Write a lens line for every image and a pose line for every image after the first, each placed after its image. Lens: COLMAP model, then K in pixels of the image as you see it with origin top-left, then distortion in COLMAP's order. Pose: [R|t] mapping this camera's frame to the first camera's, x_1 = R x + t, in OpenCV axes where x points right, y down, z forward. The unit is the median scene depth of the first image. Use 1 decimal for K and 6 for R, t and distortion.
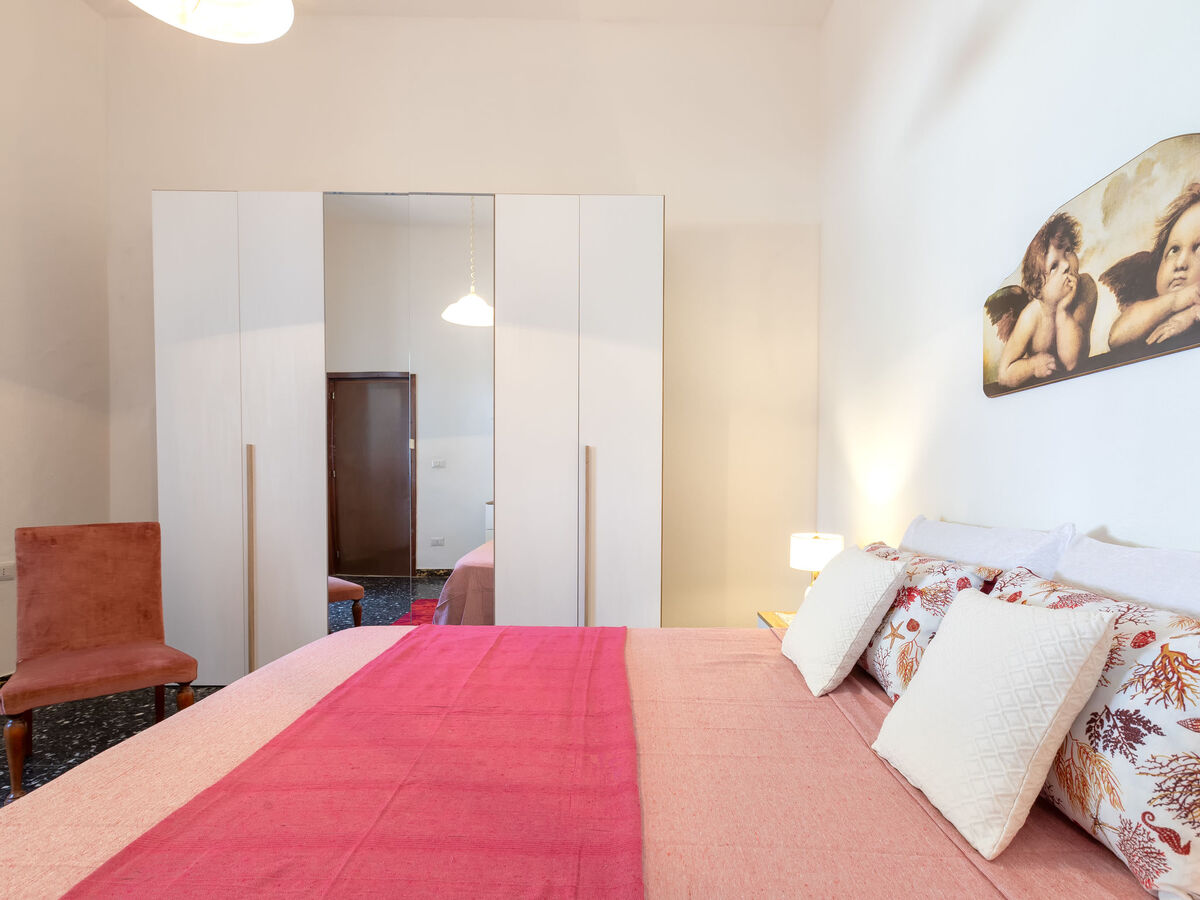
lens RADIAL K [[621.6, 0, 628.8], [0, 621.6, 501.0], [0, 0, 1]] dist [0.000092, 0.000305]
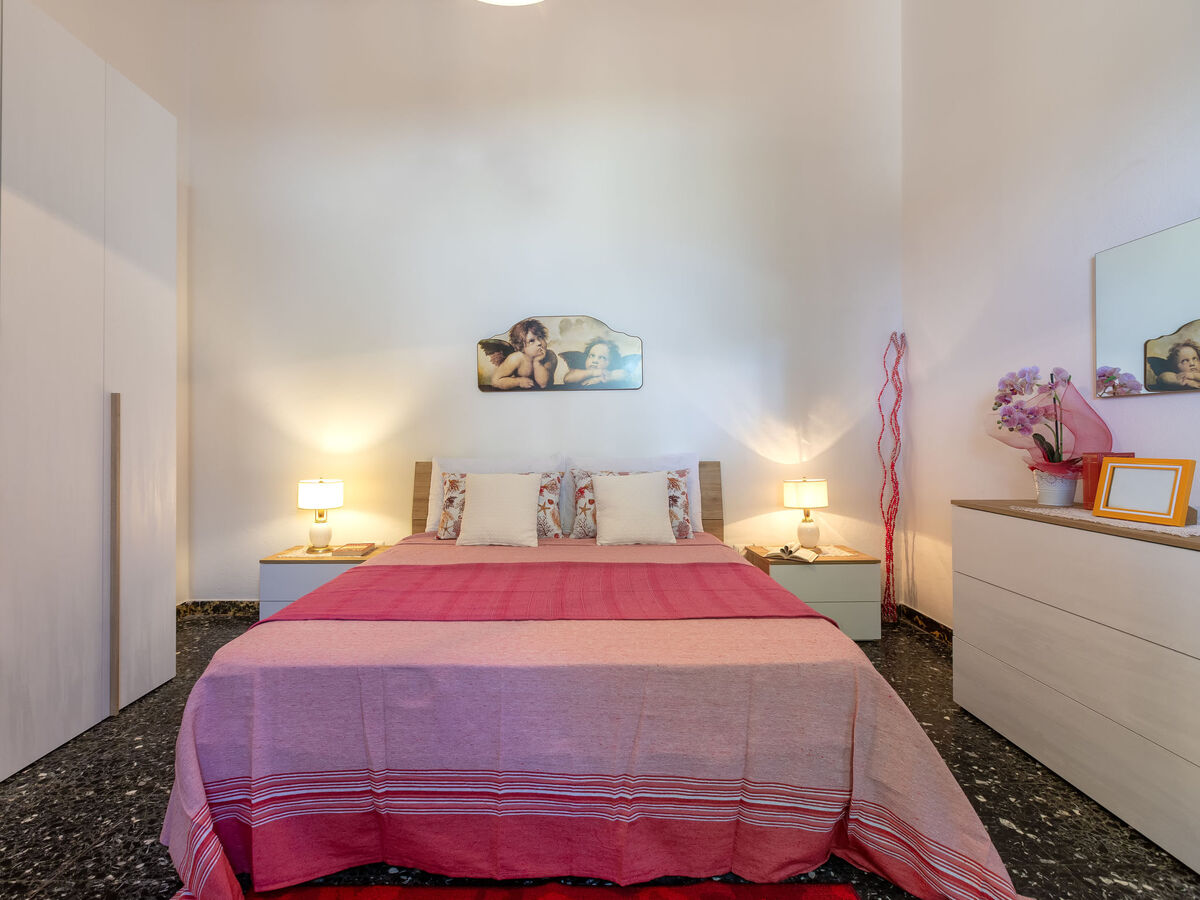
lens RADIAL K [[598.1, 0, 589.2], [0, 598.1, 426.5], [0, 0, 1]] dist [-0.003071, 0.002132]
pose [[0.000907, 0.008446, 0.999964, -1.544161], [0.038995, 0.999203, -0.008475, -0.036217], [-0.999239, 0.039001, 0.000576, 0.814614]]
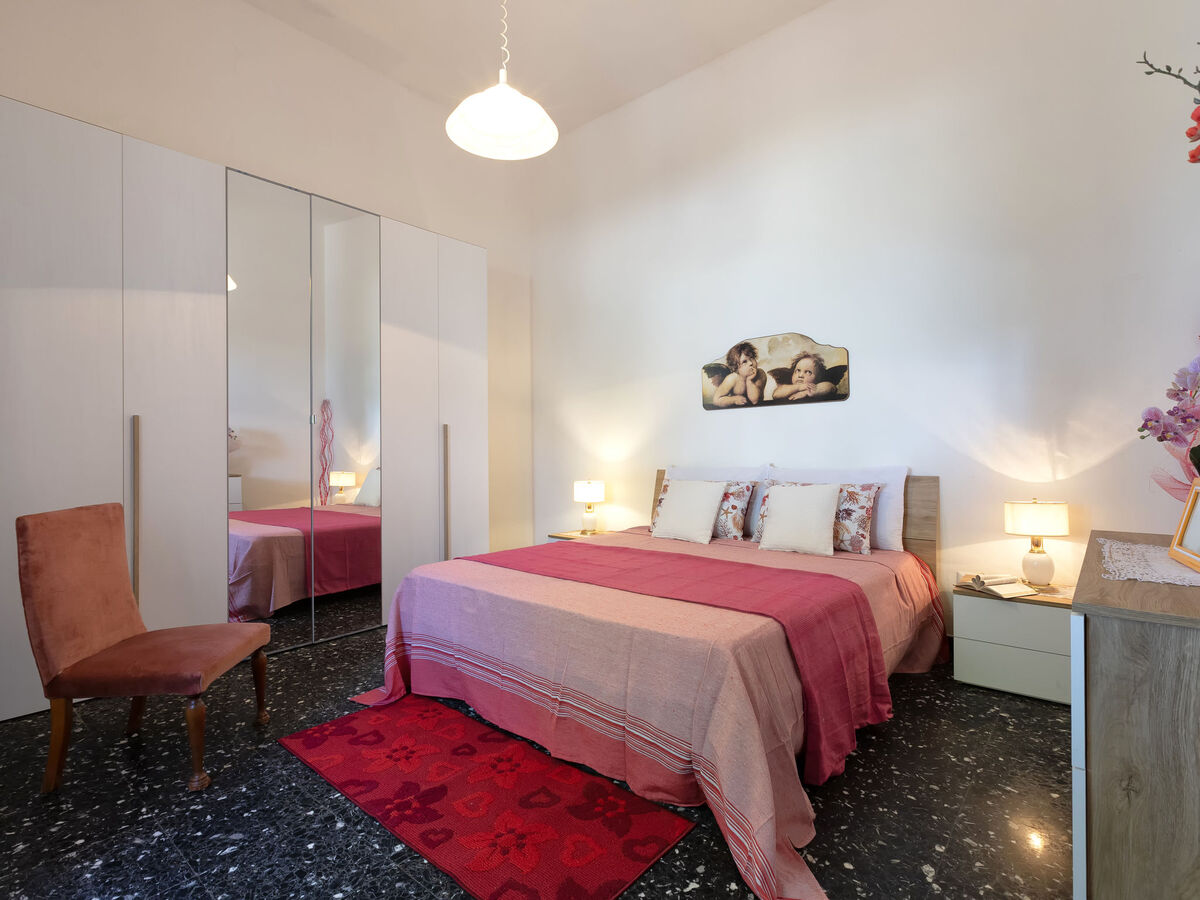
lens RADIAL K [[598.1, 0, 597.9], [0, 598.1, 447.0], [0, 0, 1]] dist [-0.003071, 0.002132]
pose [[0.657296, -0.008432, 0.753585, -1.561306], [0.037742, 0.999051, -0.021742, -0.003400], [-0.752687, 0.042733, 0.656991, -0.130972]]
